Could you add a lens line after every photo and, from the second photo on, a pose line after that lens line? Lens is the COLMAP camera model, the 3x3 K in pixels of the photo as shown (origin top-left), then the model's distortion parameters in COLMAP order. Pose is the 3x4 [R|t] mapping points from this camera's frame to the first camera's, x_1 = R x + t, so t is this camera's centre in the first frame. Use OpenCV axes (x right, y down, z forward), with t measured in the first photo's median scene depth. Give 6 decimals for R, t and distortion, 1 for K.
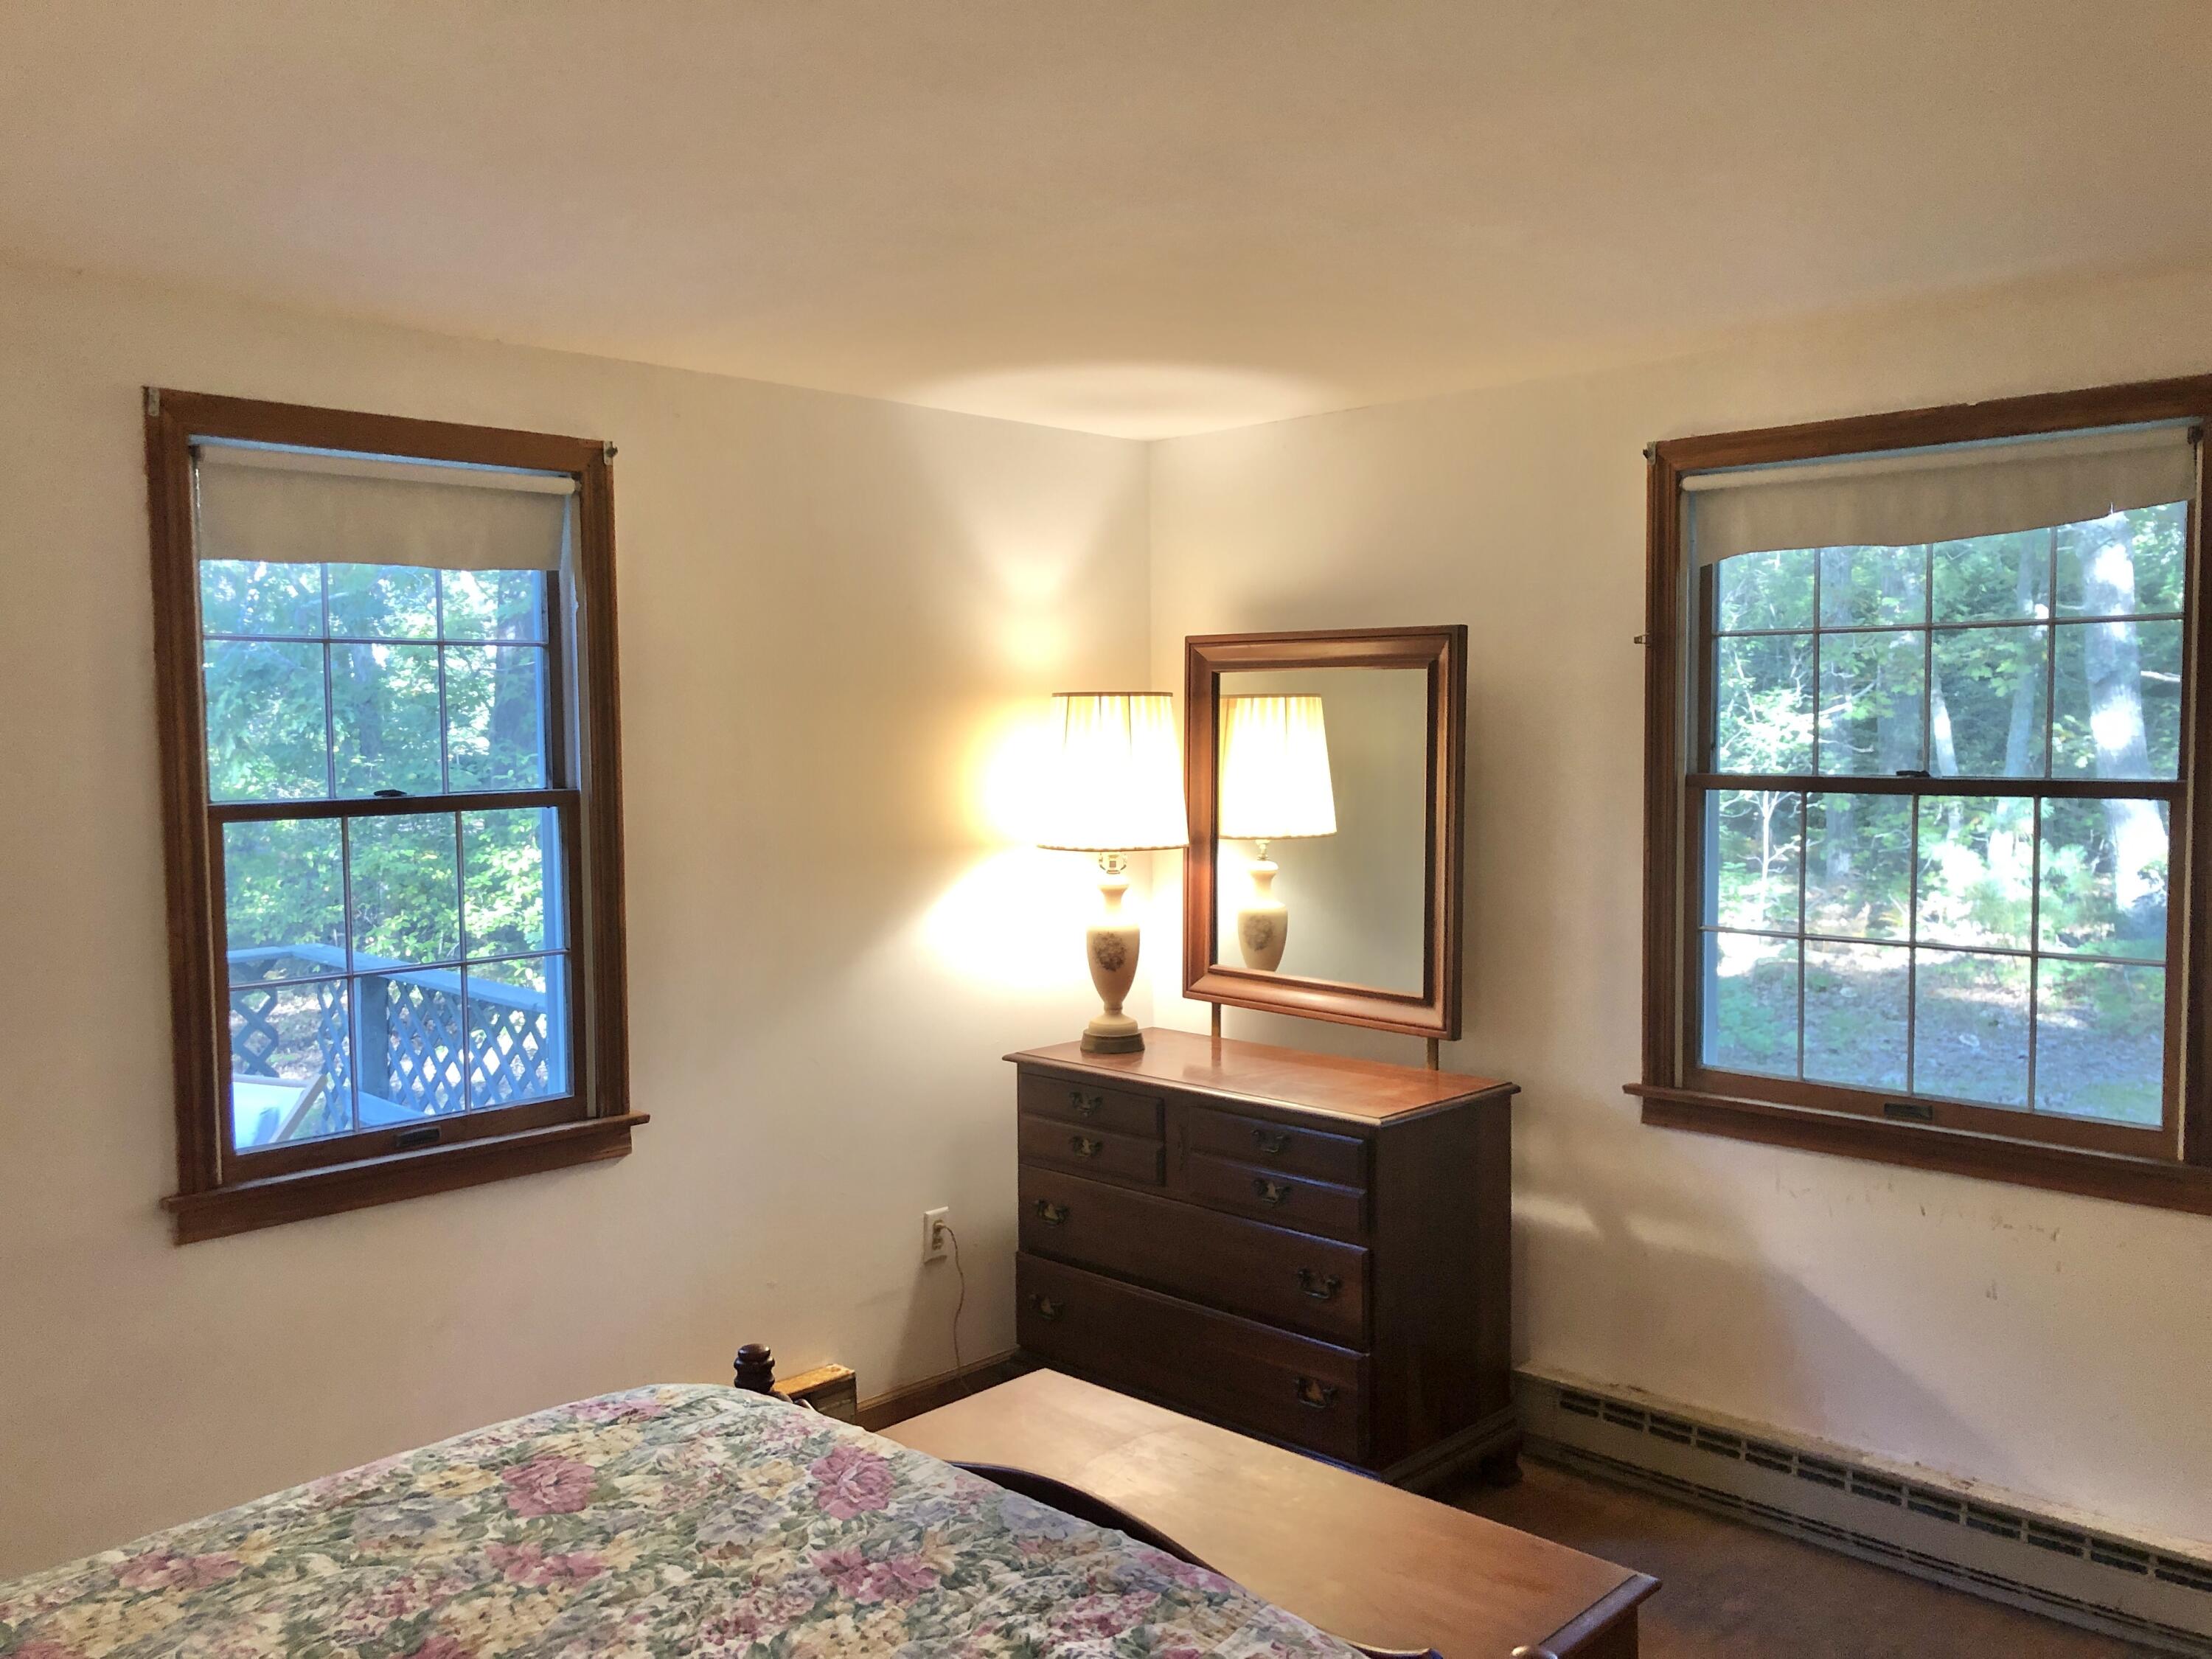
lens RADIAL K [[1813.7, 0, 1106.5], [0, 1813.7, 839.0], [0, 0, 1]] dist [0.044614, -0.053836]
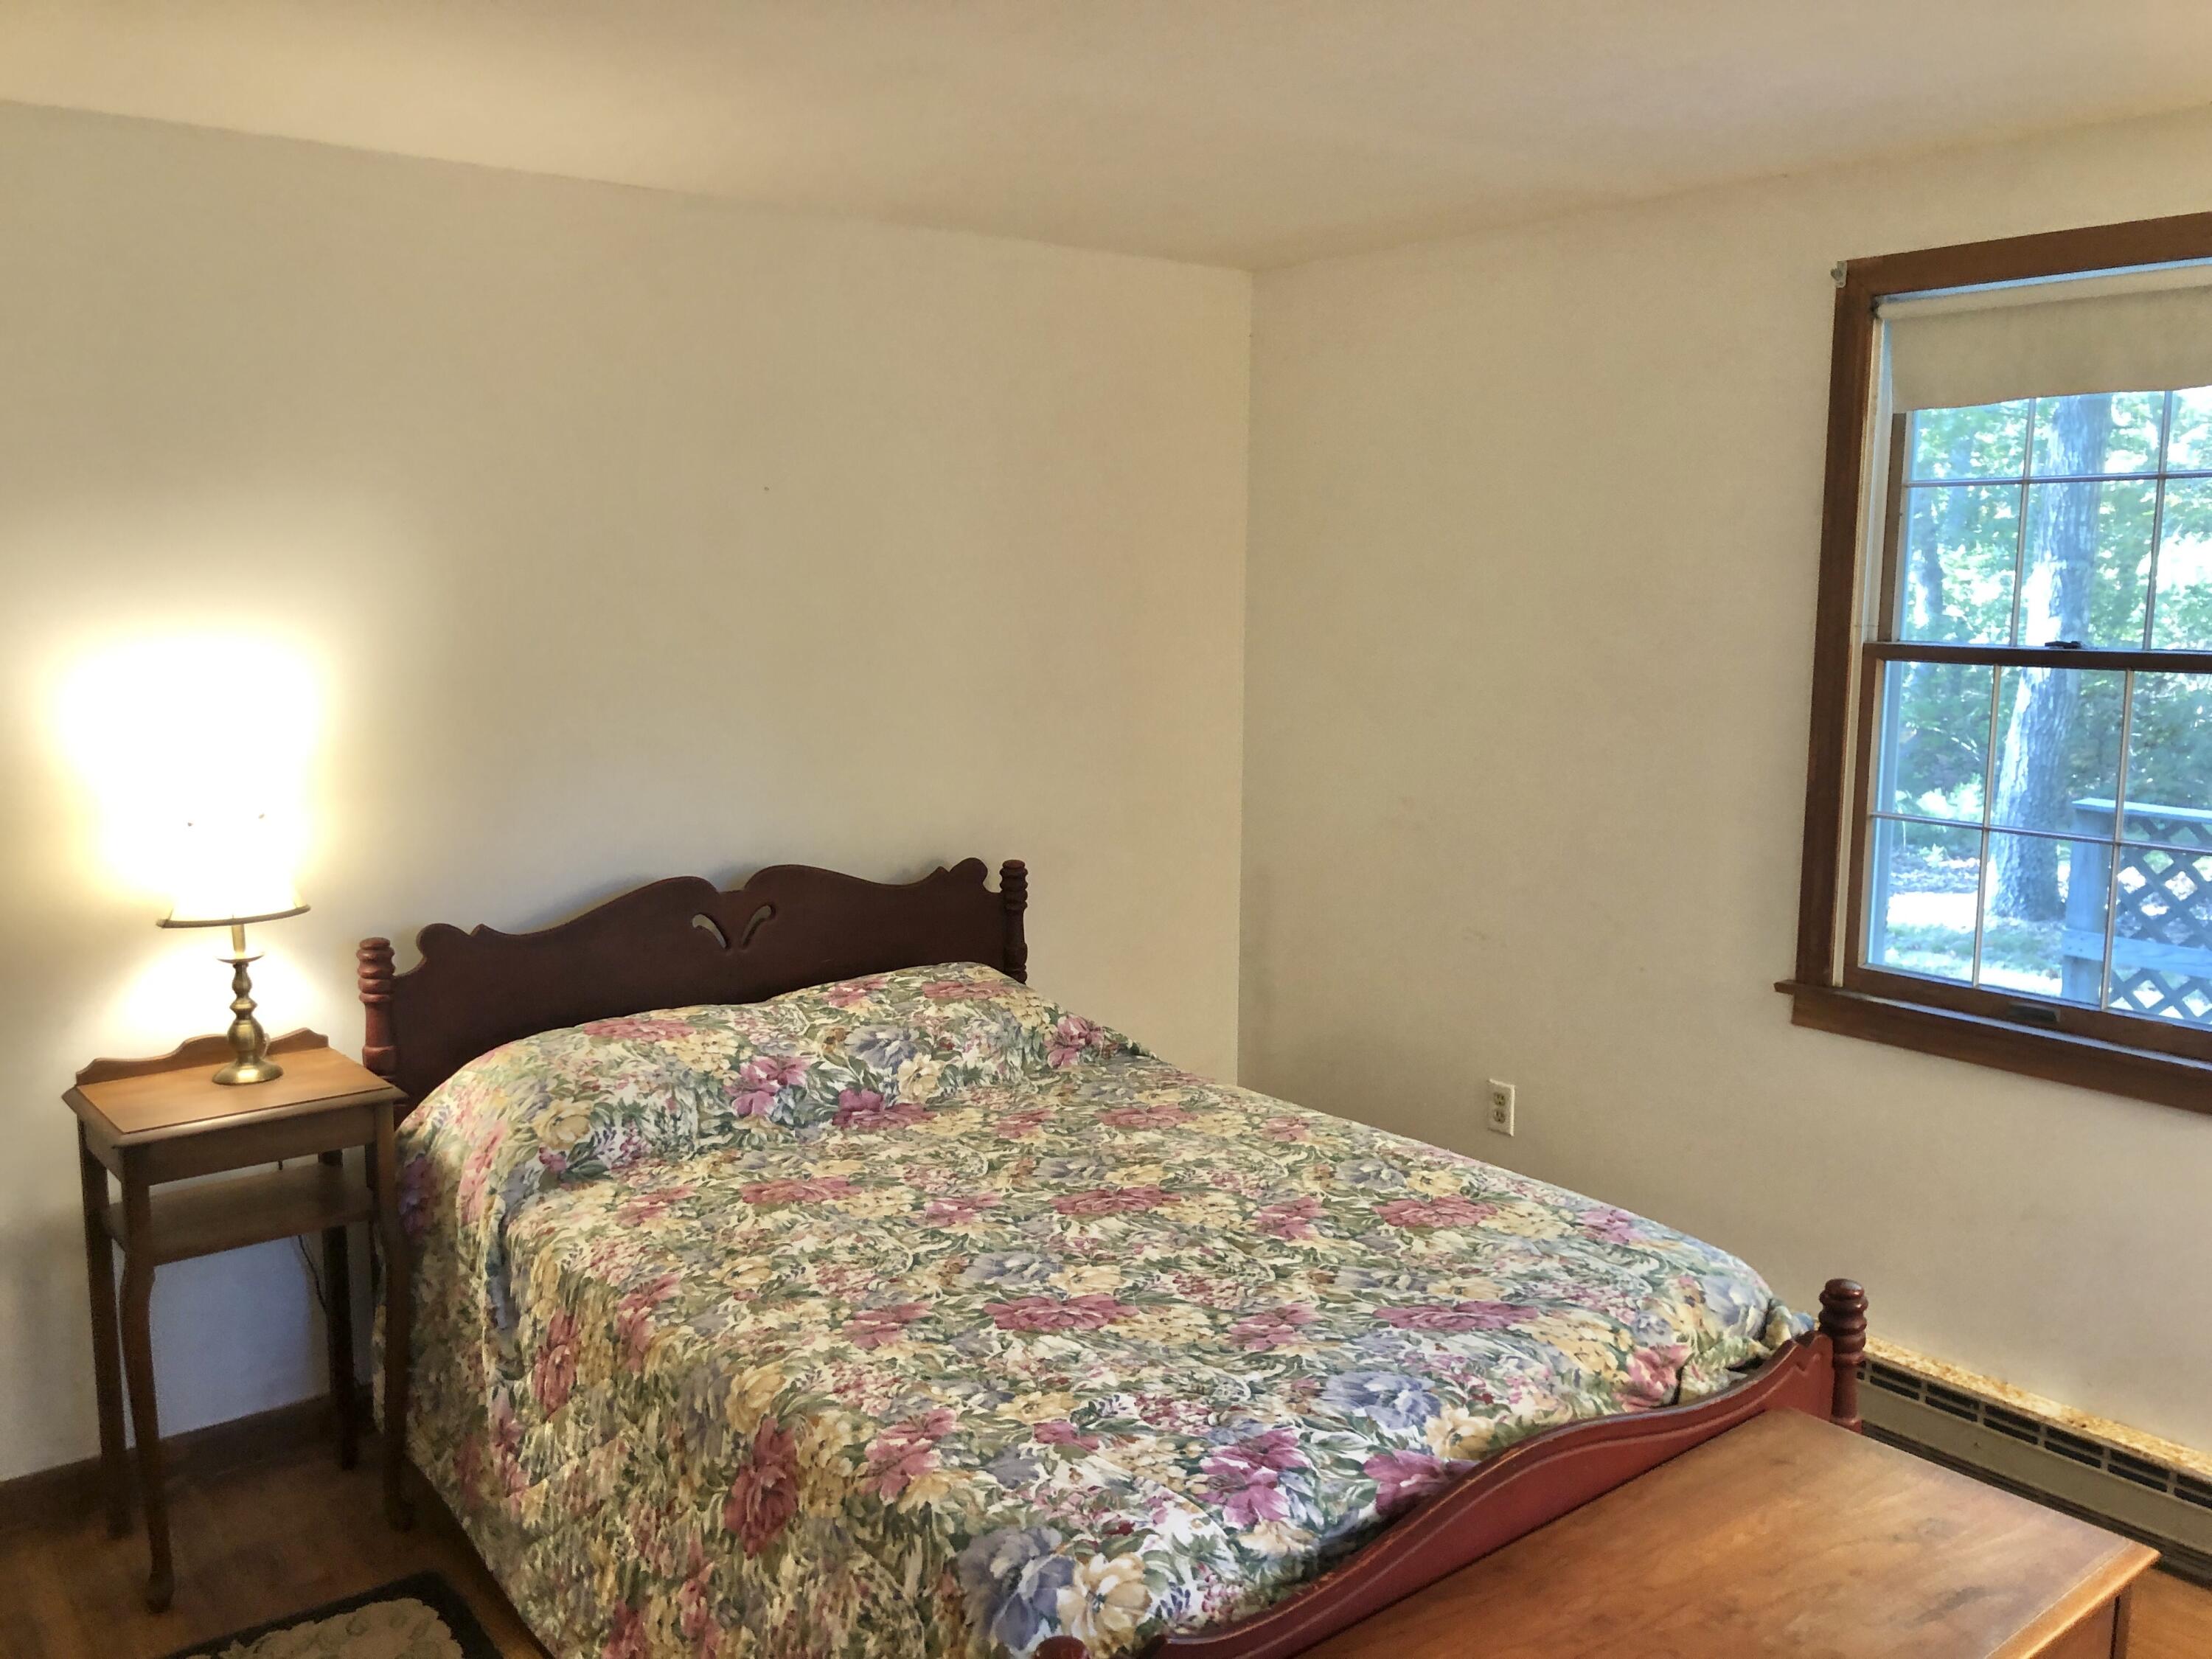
lens RADIAL K [[1813.7, 0, 1103.2], [0, 1813.7, 824.6], [0, 0, 1]] dist [0.044614, -0.053836]
pose [[-0.156655, 0.135238, -0.978351, 0.856286], [-0.069697, 0.986598, 0.147538, -0.053100], [0.985191, 0.091301, -0.145130, 0.942444]]
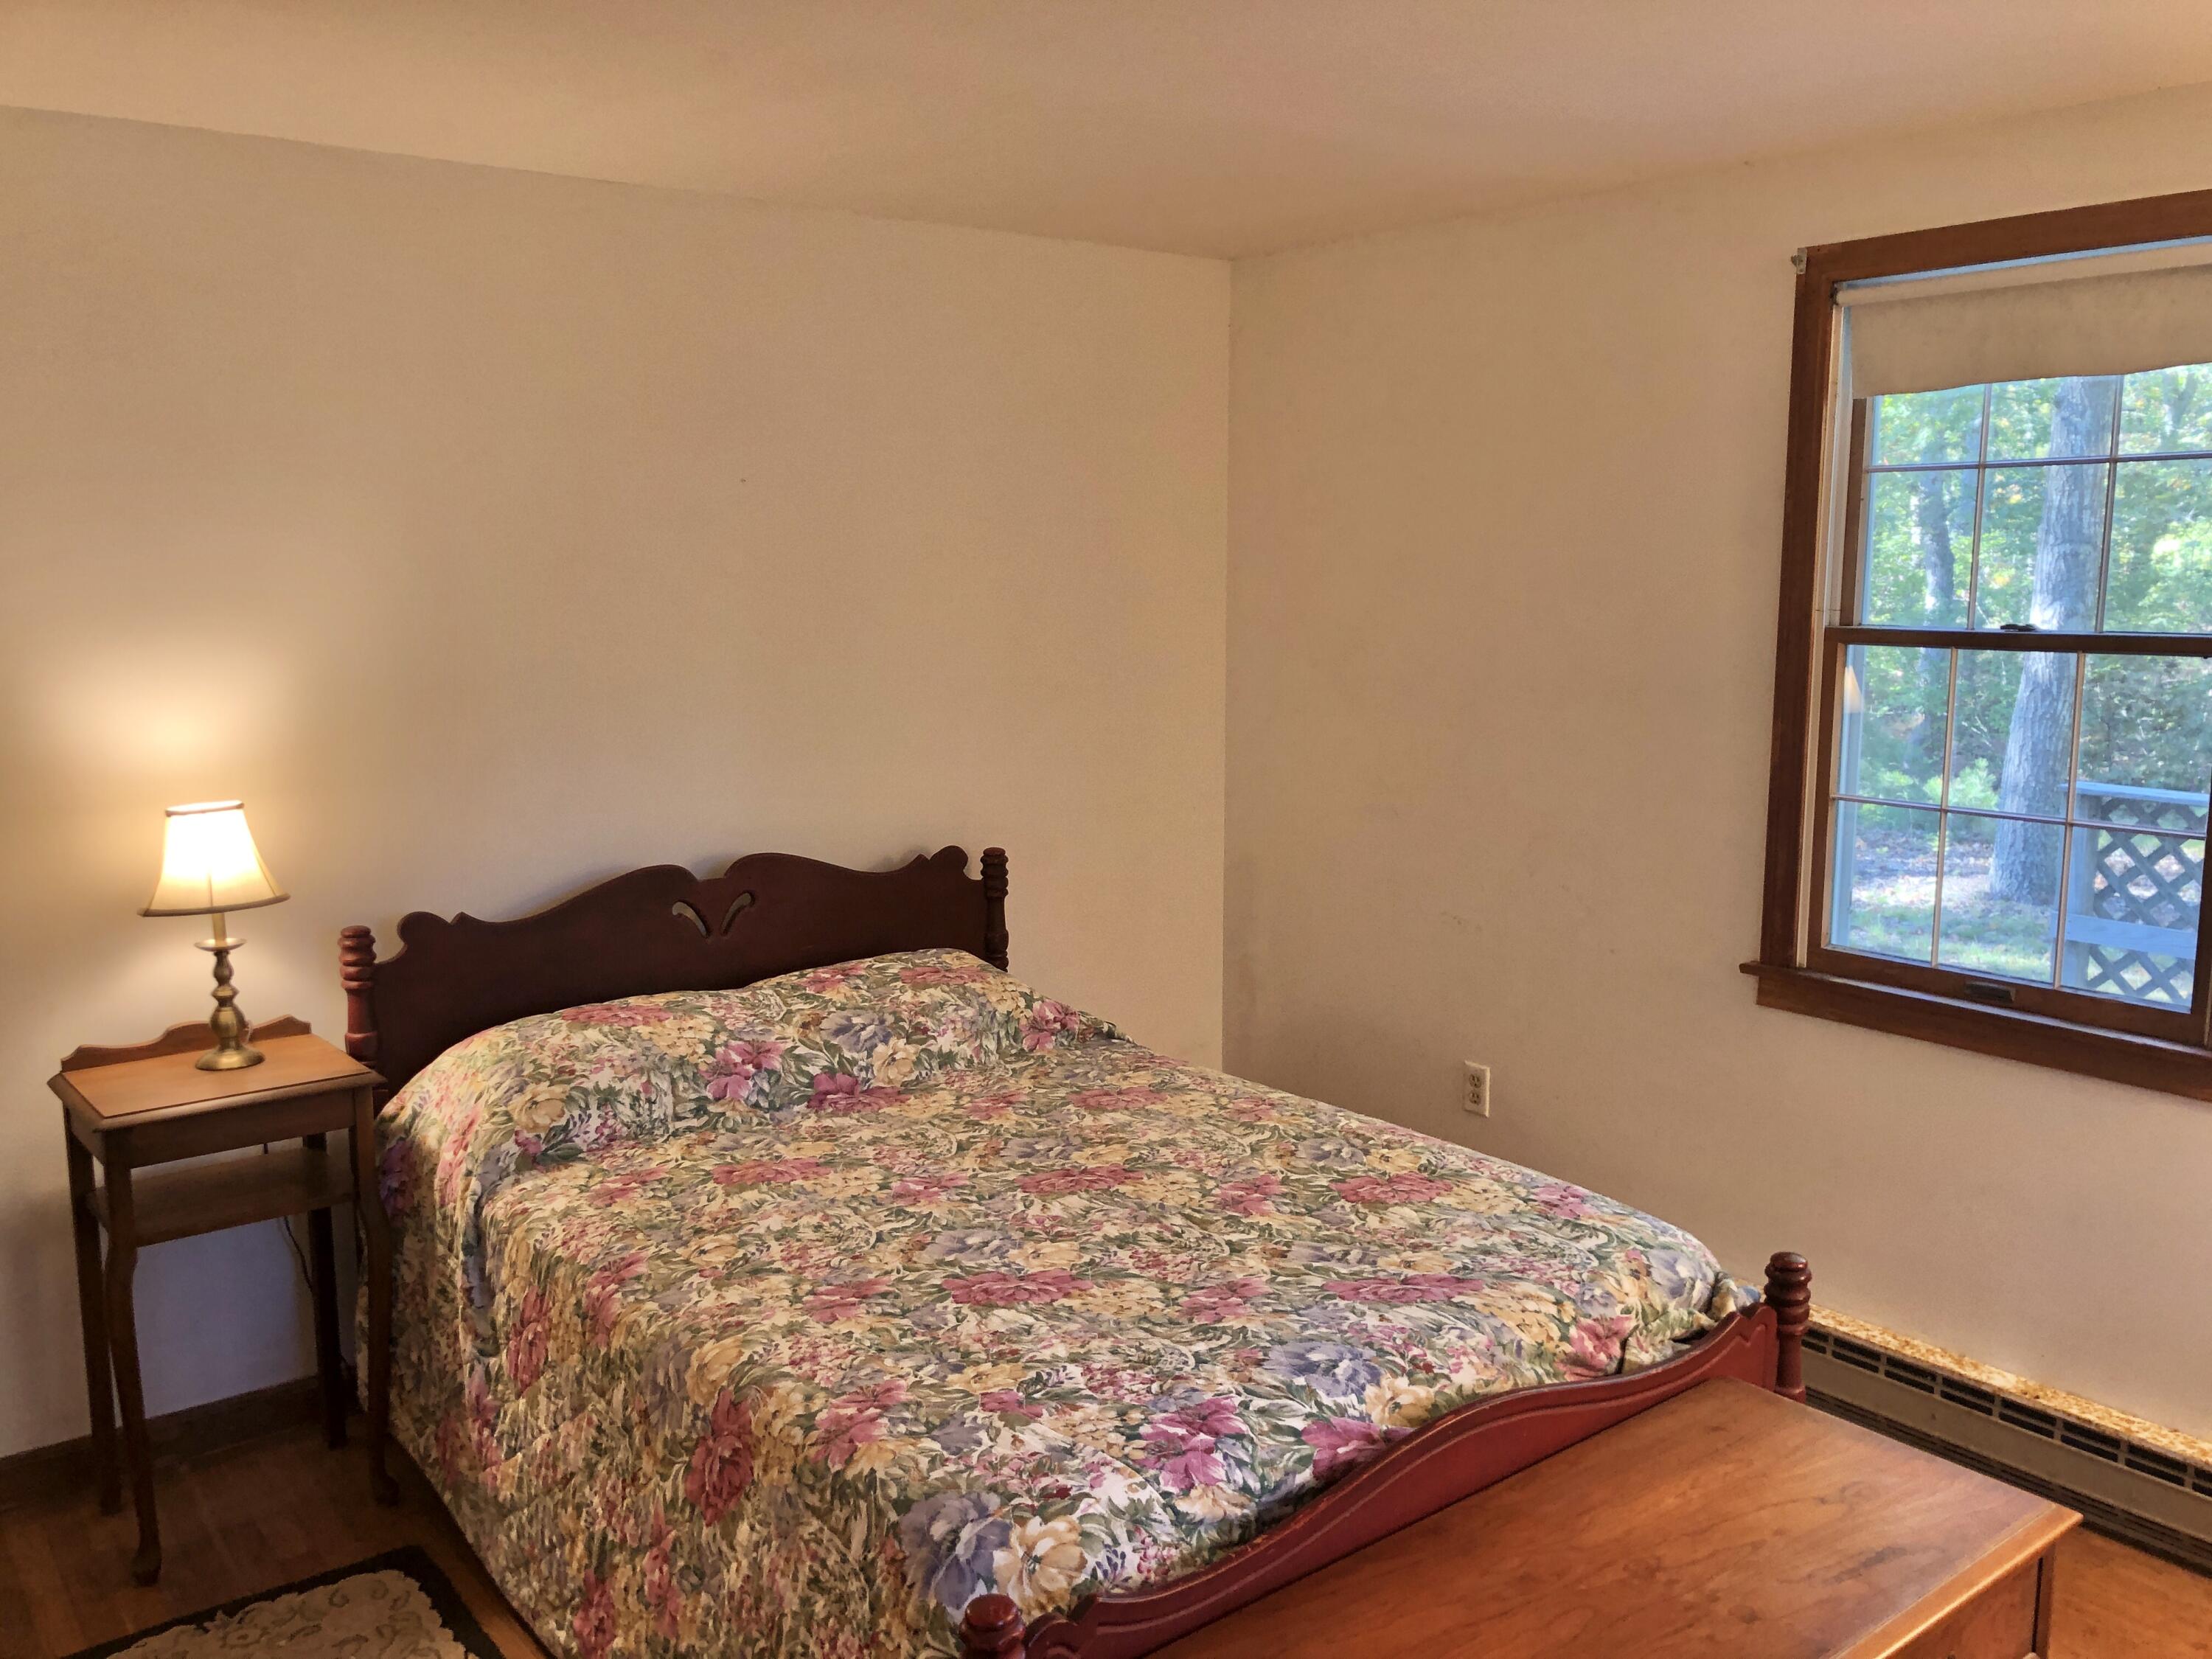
lens RADIAL K [[1813.7, 0, 1113.3], [0, 1813.7, 838.6], [0, 0, 1]] dist [0.044614, -0.053836]
pose [[-0.161756, 0.148460, -0.975600, 0.868686], [-0.063382, 0.985015, 0.160401, -0.054910], [0.984793, 0.087781, -0.149923, 0.985120]]
